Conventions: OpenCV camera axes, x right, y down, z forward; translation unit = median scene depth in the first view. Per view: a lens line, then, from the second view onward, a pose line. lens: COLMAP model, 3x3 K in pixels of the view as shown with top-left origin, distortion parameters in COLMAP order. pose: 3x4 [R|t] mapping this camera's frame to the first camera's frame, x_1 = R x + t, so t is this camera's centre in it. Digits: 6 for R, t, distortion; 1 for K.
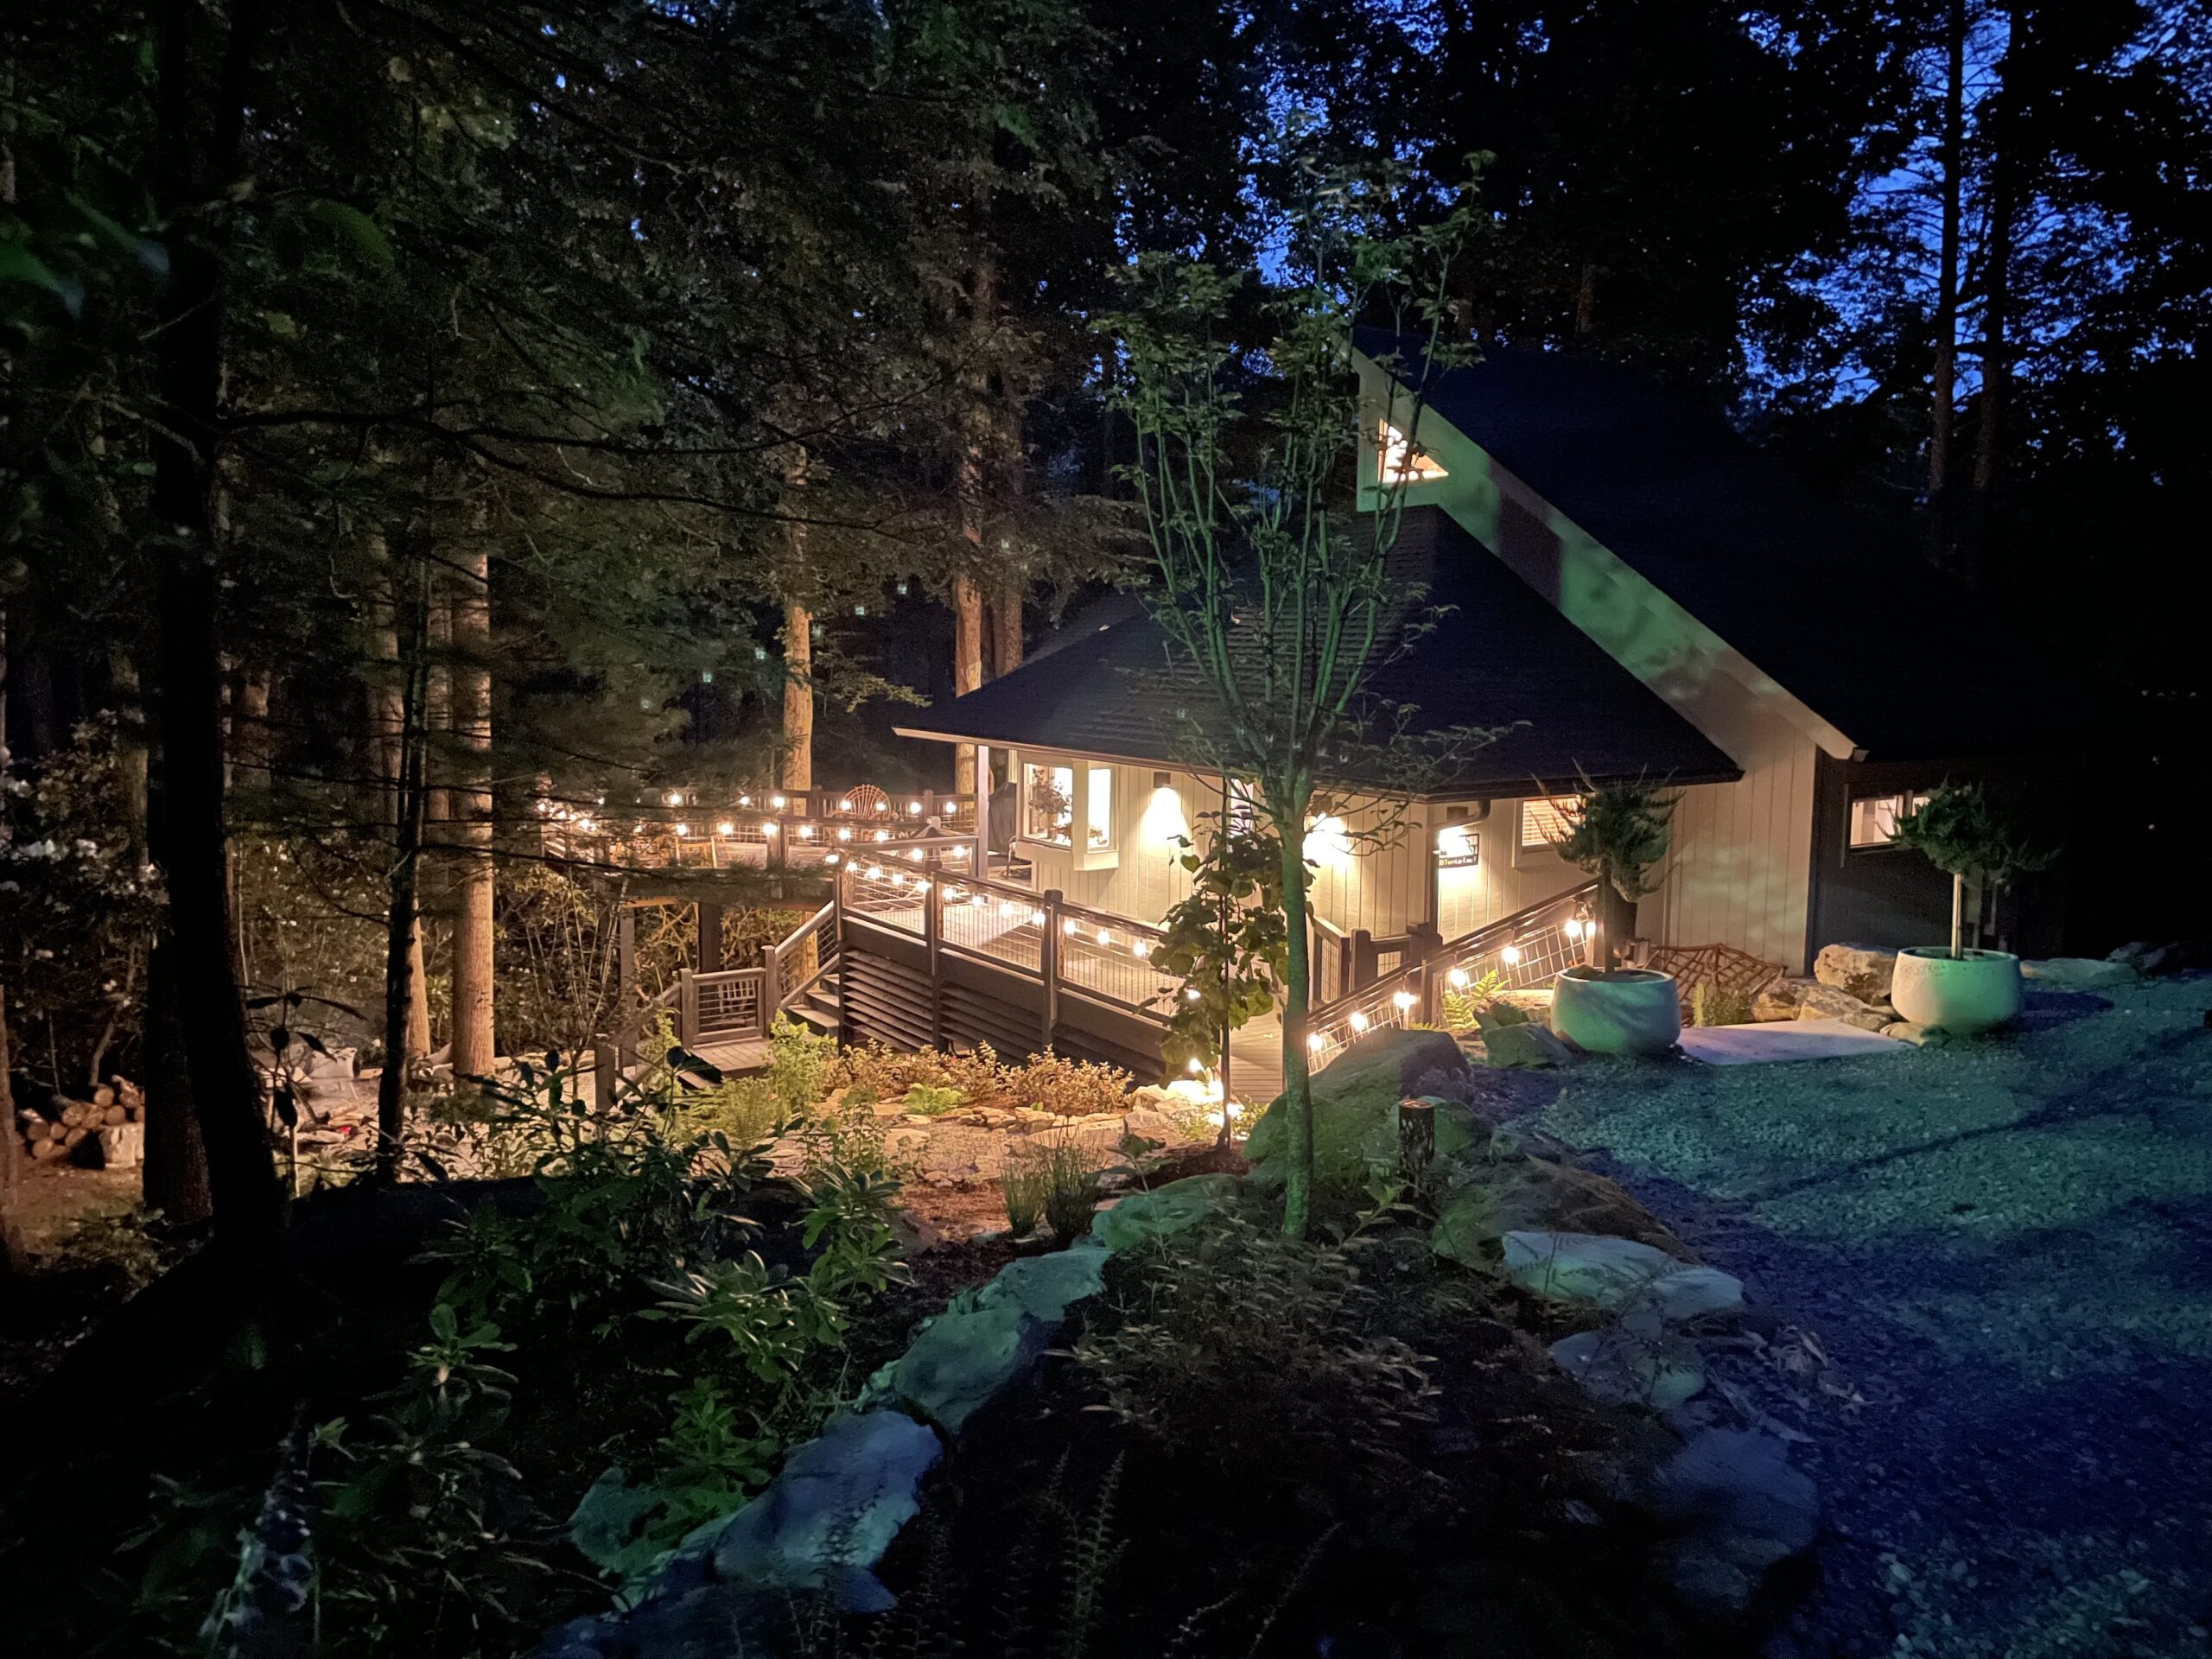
lens RADIAL K [[1667.9, 0, 1085.1], [0, 1667.9, 819.9], [0, 0, 1]] dist [0.099290, -0.125942]
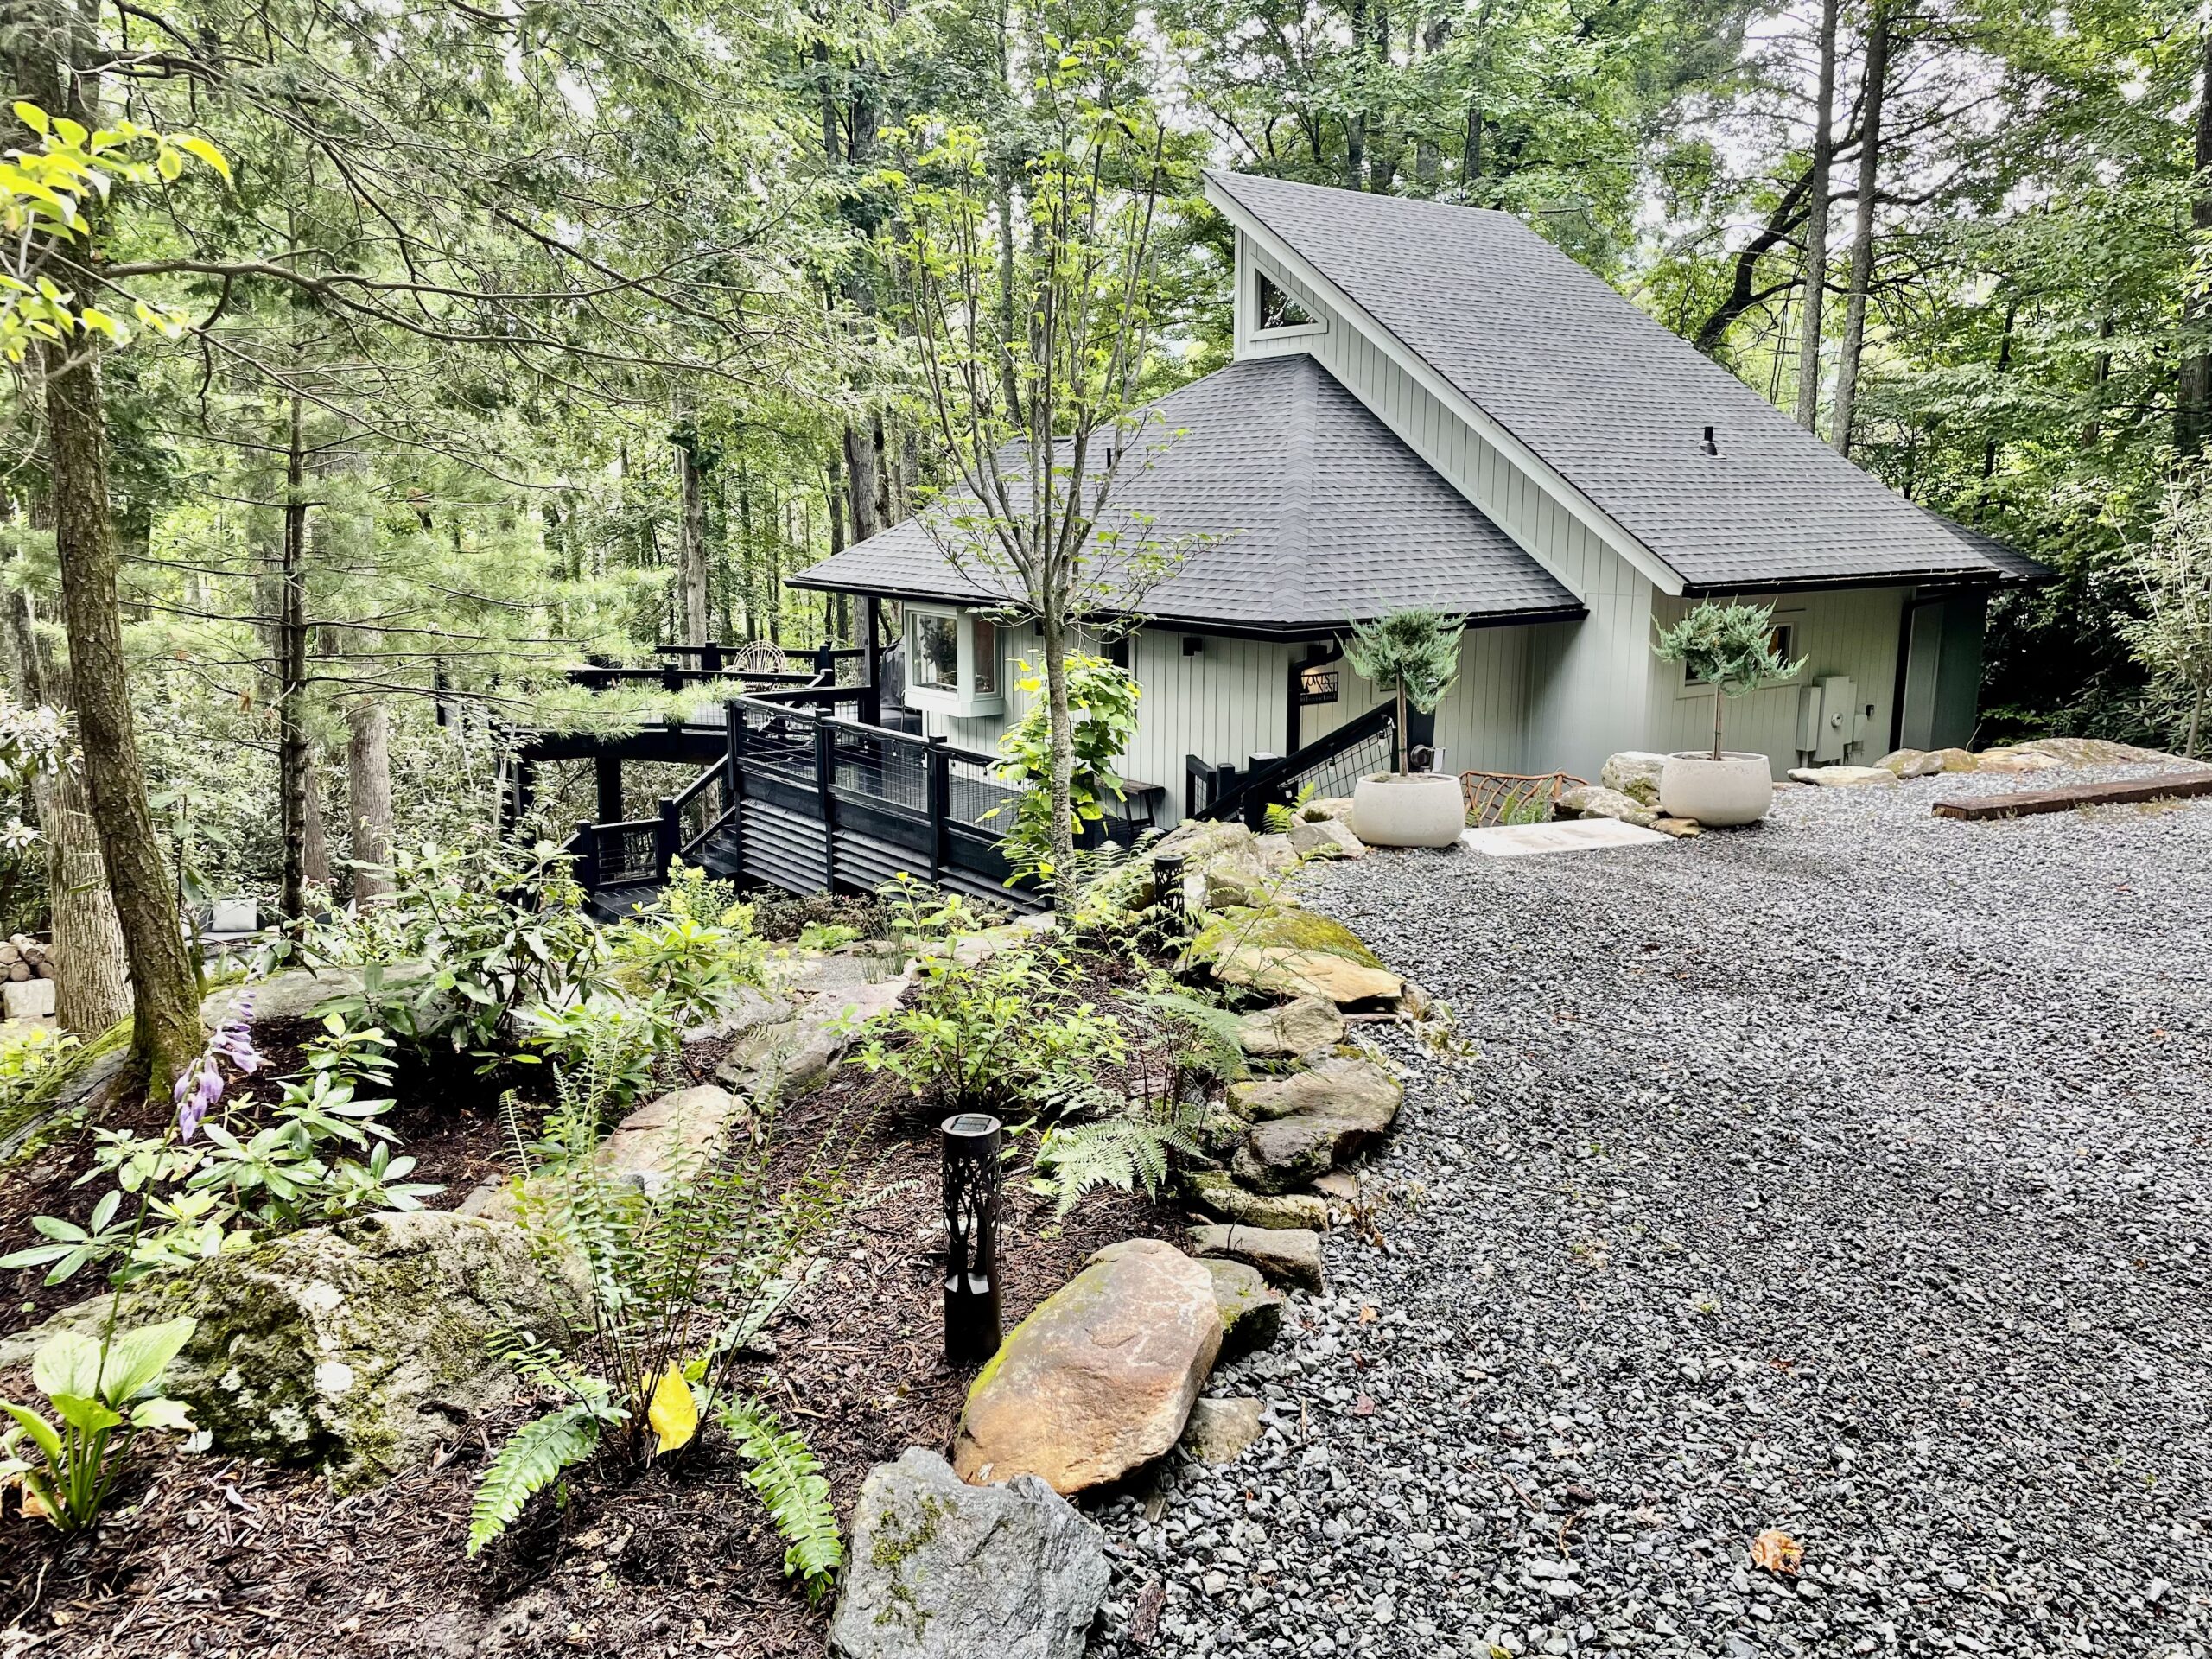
lens RADIAL K [[1674.8, 0, 1106.8], [0, 1674.8, 818.2], [0, 0, 1]] dist [0.109888, -0.149598]
pose [[0.998045, -0.025228, 0.057175, 0.020568], [0.020698, 0.996701, 0.078477, 0.010901], [-0.058966, -0.077140, 0.995275, -0.044547]]
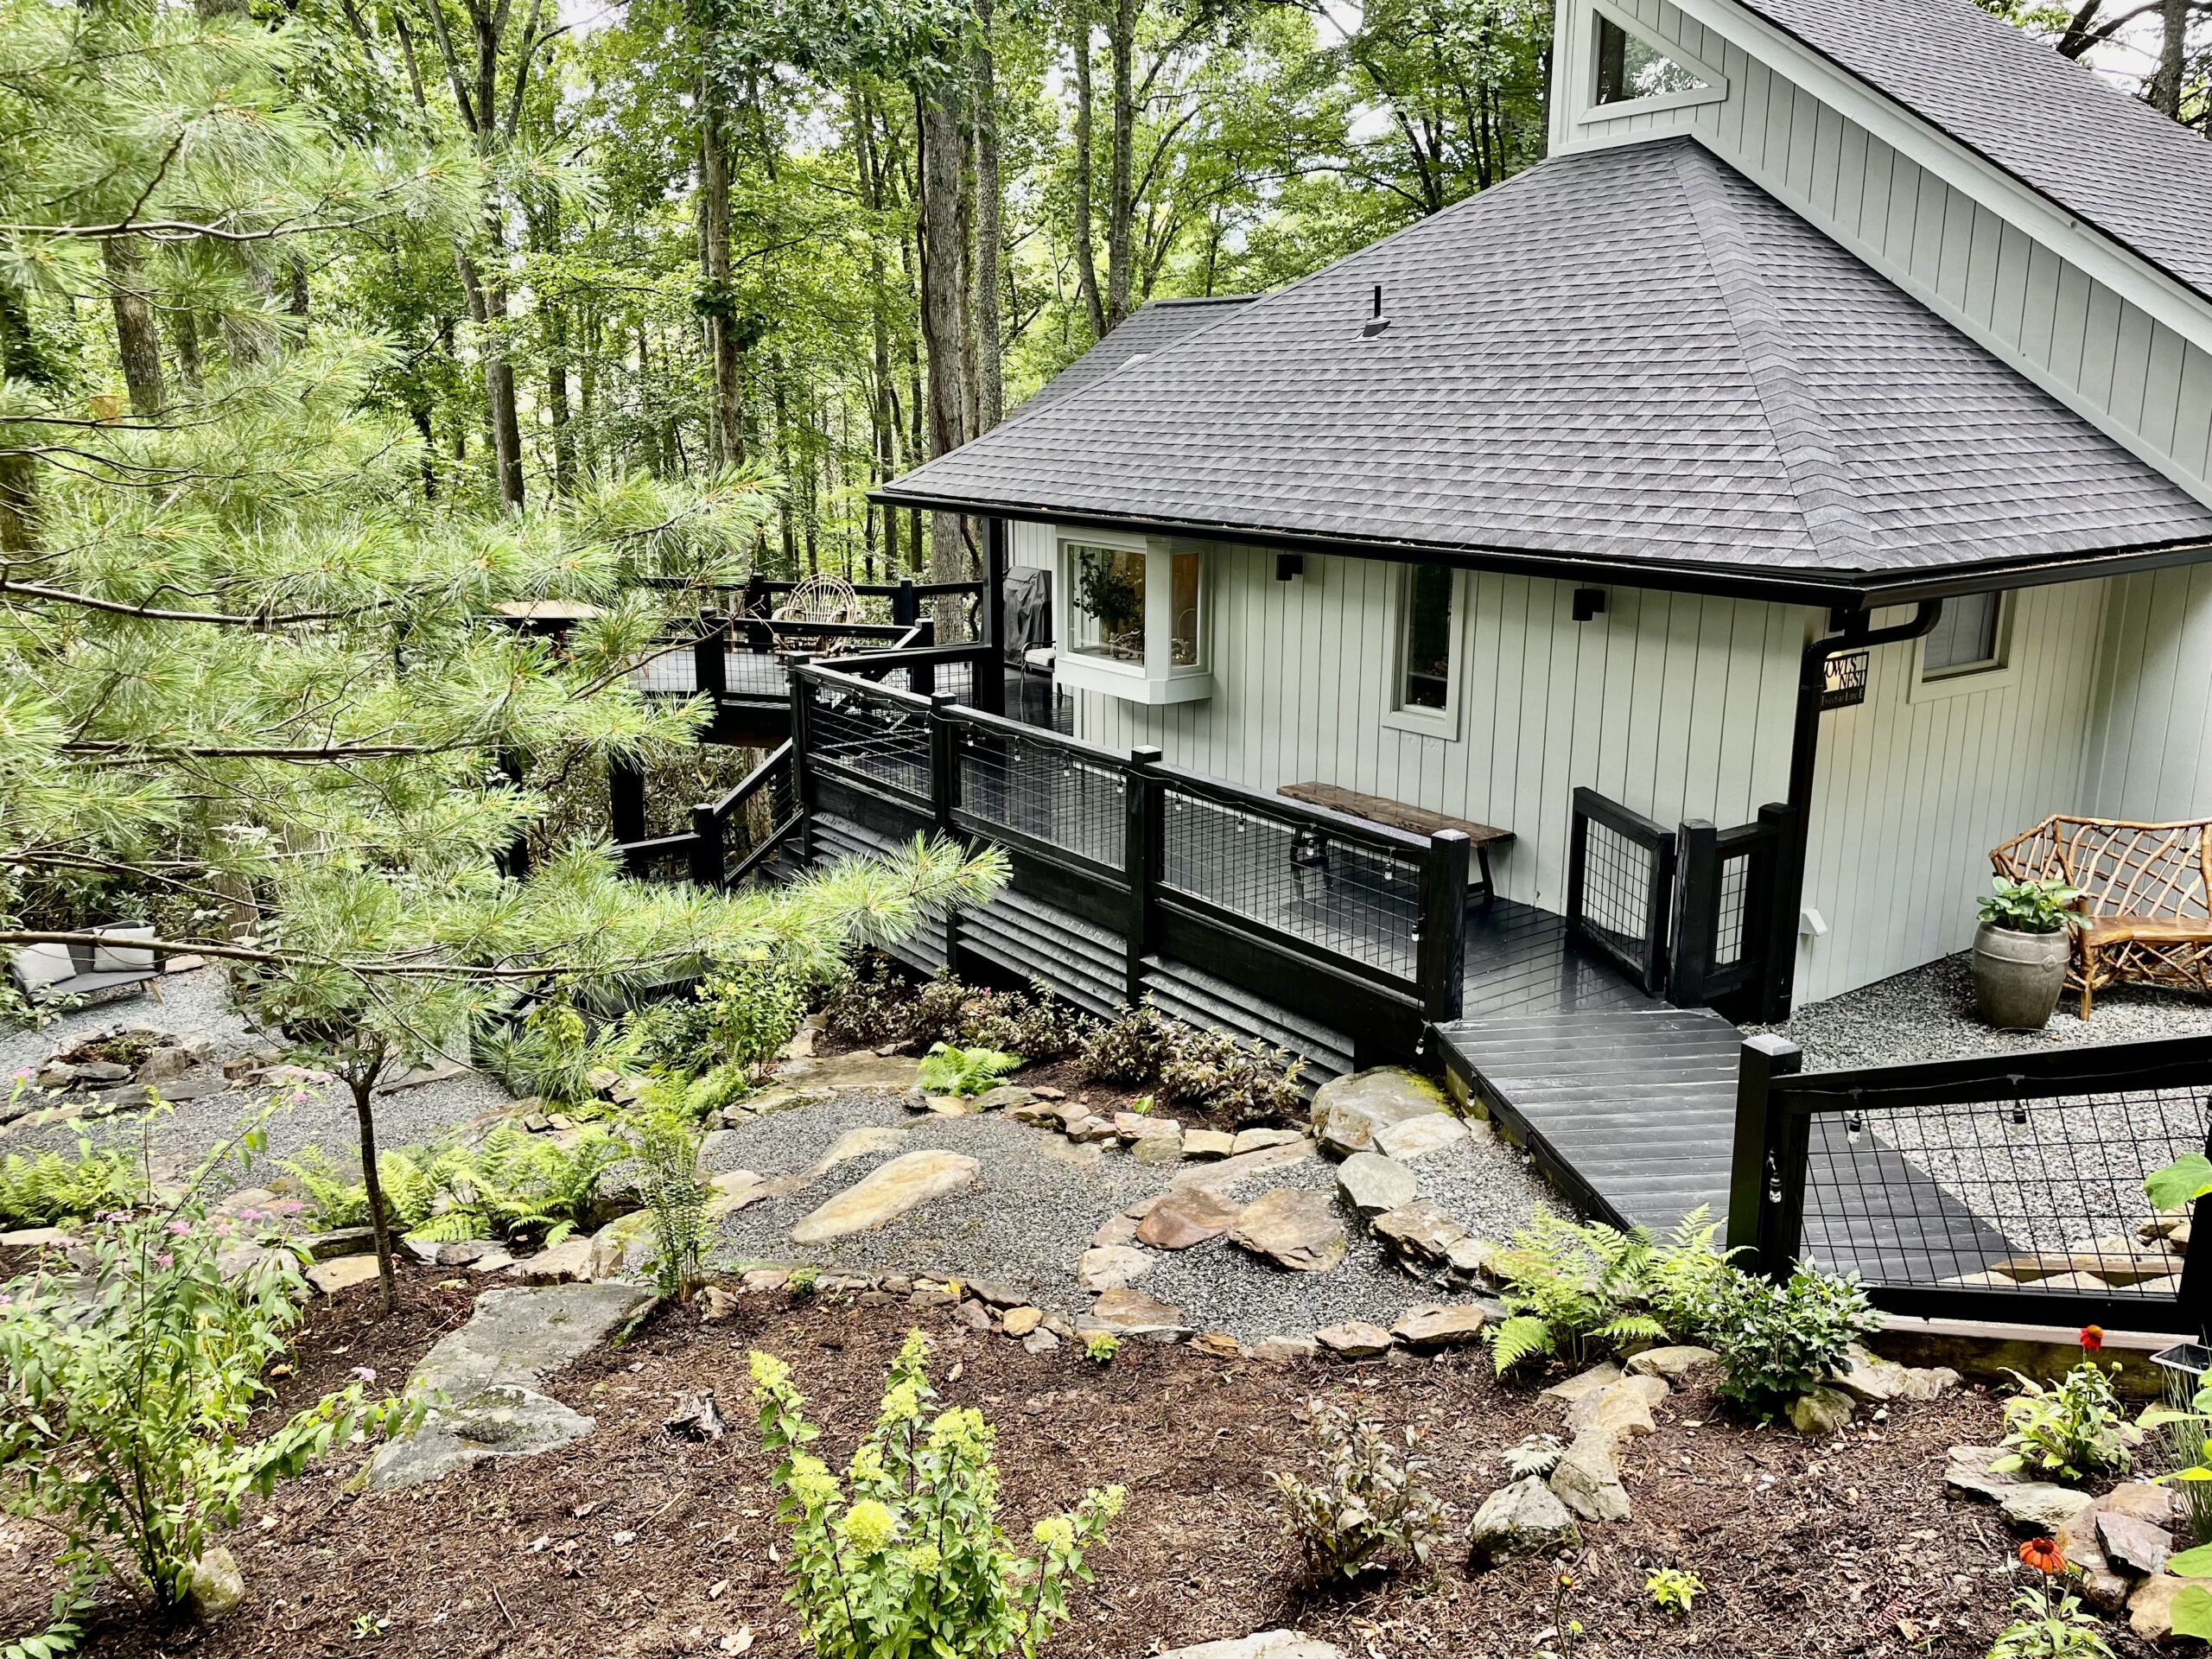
lens RADIAL K [[1674.8, 0, 1106.8], [0, 1674.8, 818.2], [0, 0, 1]] dist [0.109888, -0.149598]
pose [[0.998819, -0.025980, 0.041065, -0.045982], [0.020425, 0.991258, 0.130344, -0.011852], [-0.044092, -0.129352, 0.990618, 0.272433]]
